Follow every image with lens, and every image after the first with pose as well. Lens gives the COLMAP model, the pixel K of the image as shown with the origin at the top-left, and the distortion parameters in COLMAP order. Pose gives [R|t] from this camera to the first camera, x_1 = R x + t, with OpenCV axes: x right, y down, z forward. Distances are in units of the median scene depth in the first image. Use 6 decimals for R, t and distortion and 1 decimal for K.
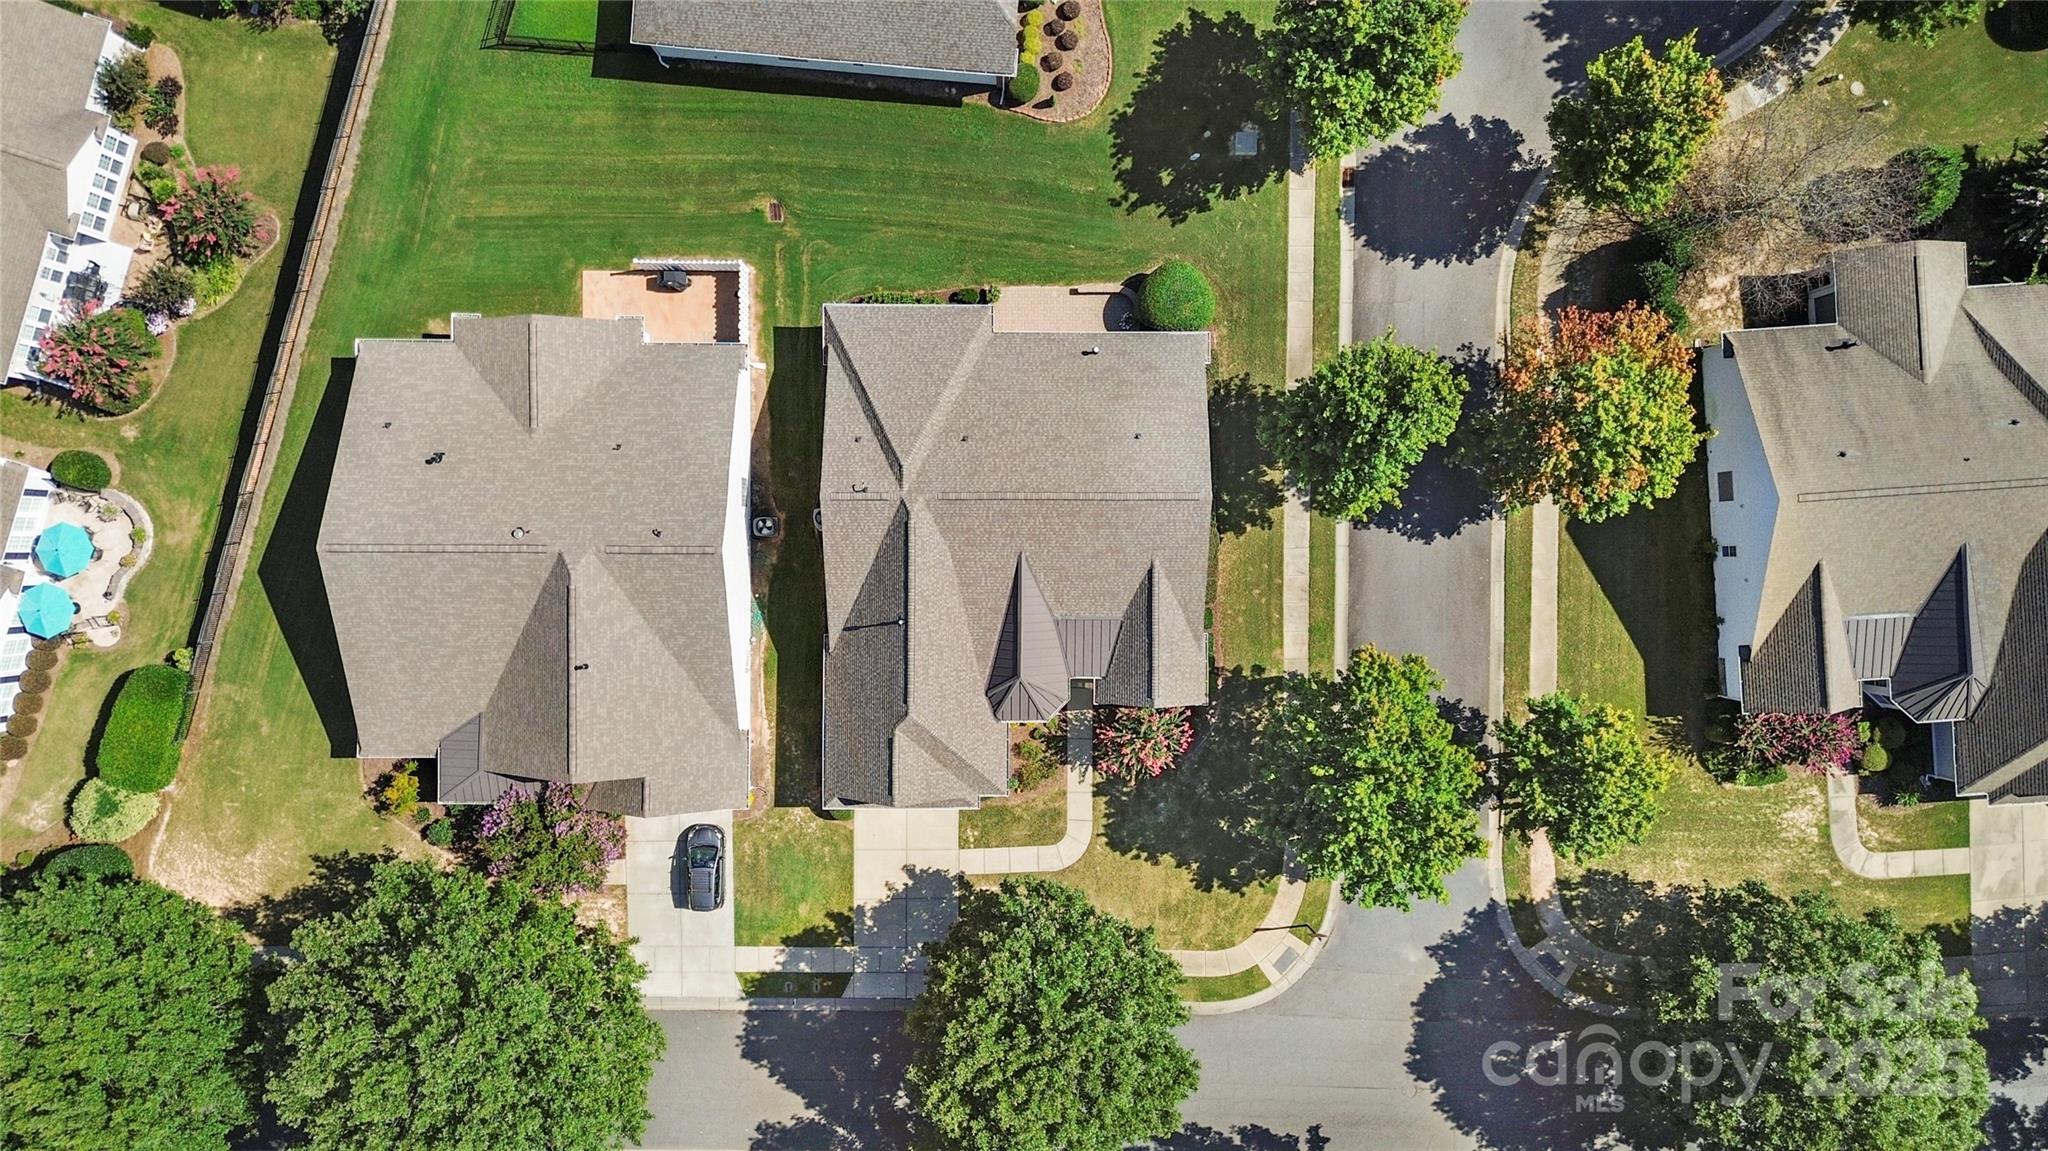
lens RADIAL K [[1432.3, 0, 1024.0], [0, 1432.3, 575.5], [0, 0, 1]] dist [0.071024, -0.057567]
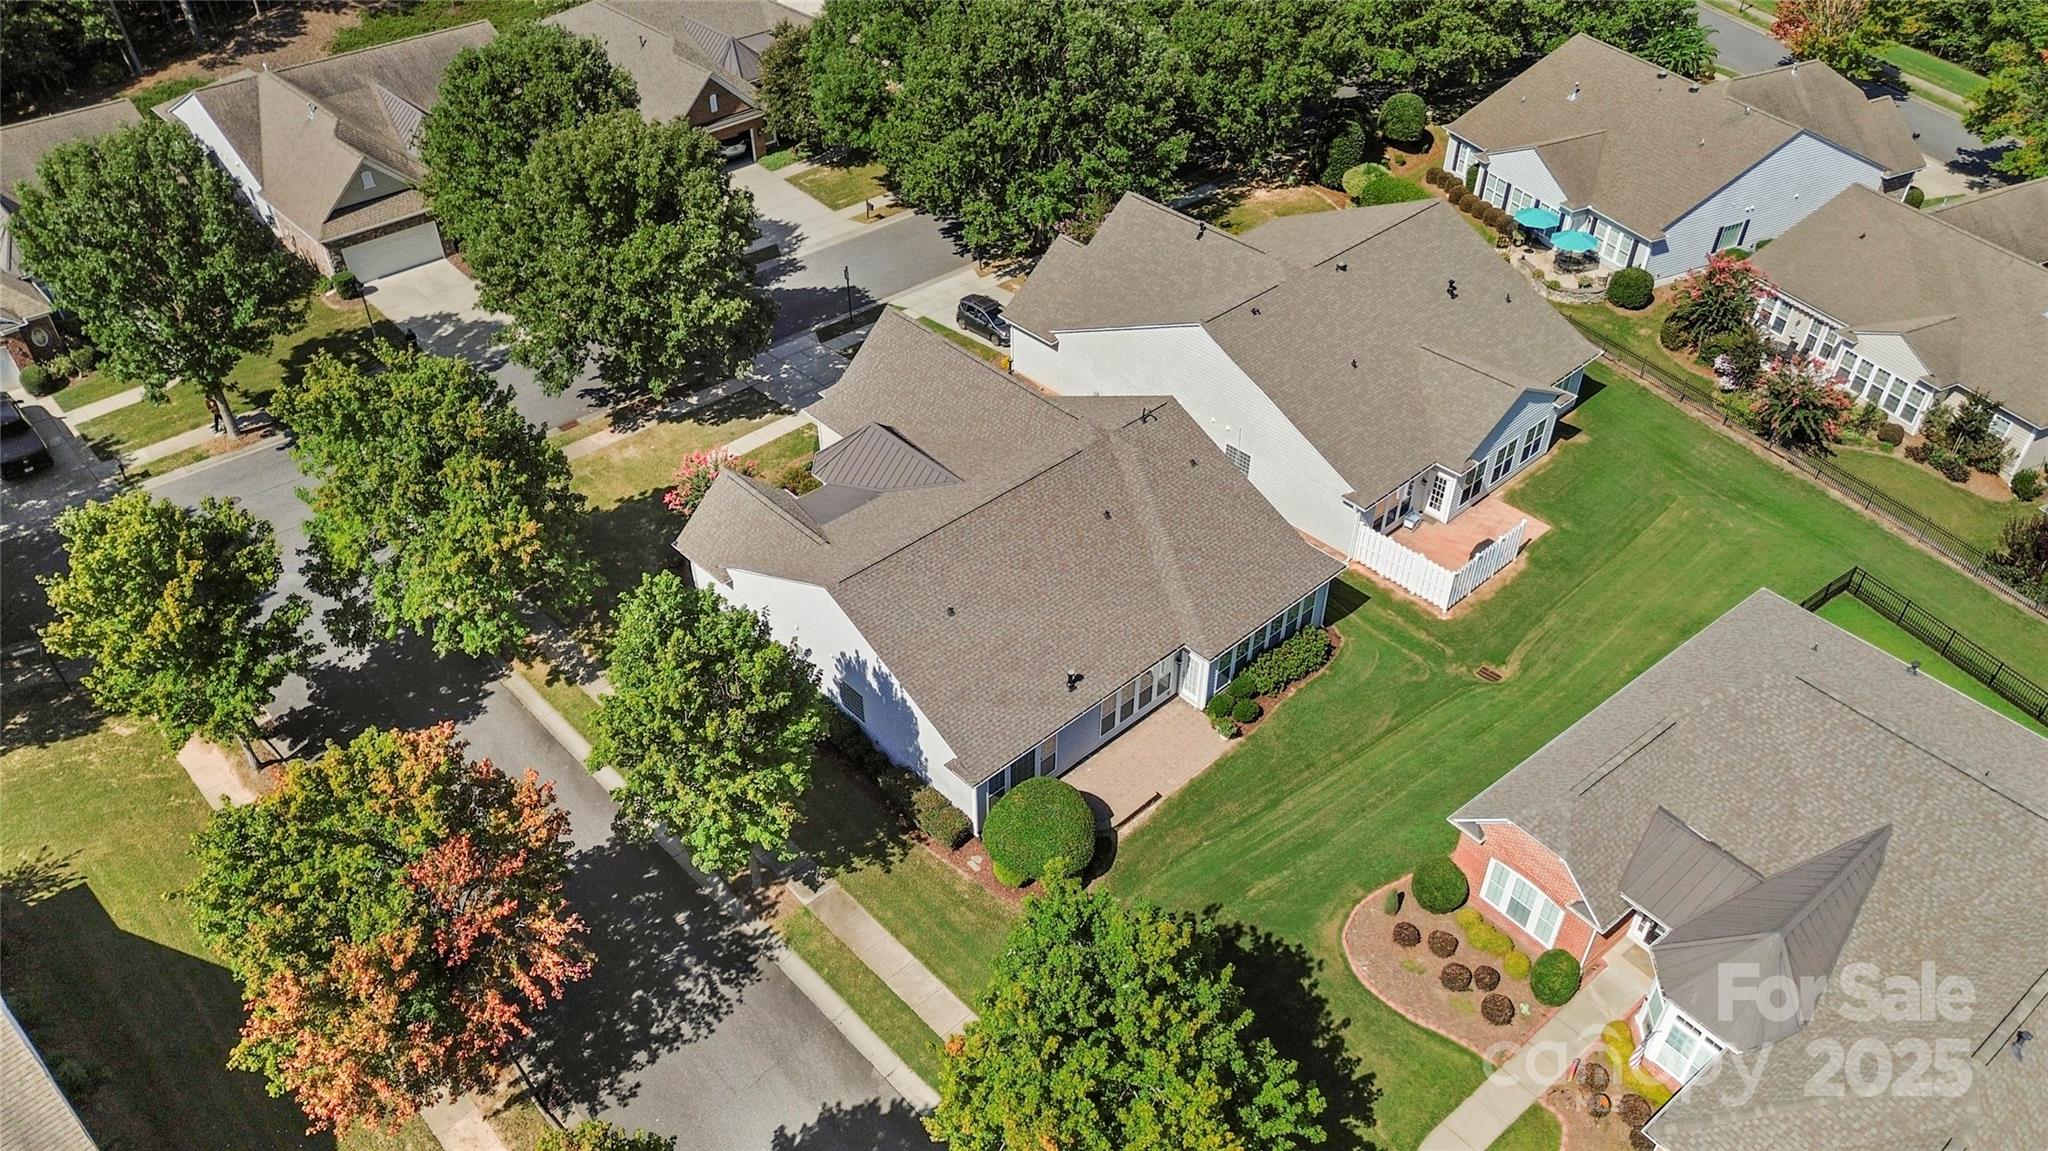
lens RADIAL K [[1432.3, 0, 1024.0], [0, 1432.3, 575.5], [0, 0, 1]] dist [0.071024, -0.057567]
pose [[-0.726336, 0.439490, -0.528474, 0.408119], [-0.687203, -0.479694, 0.545570, -0.487169], [-0.013733, 0.759436, 0.650437, 0.457526]]
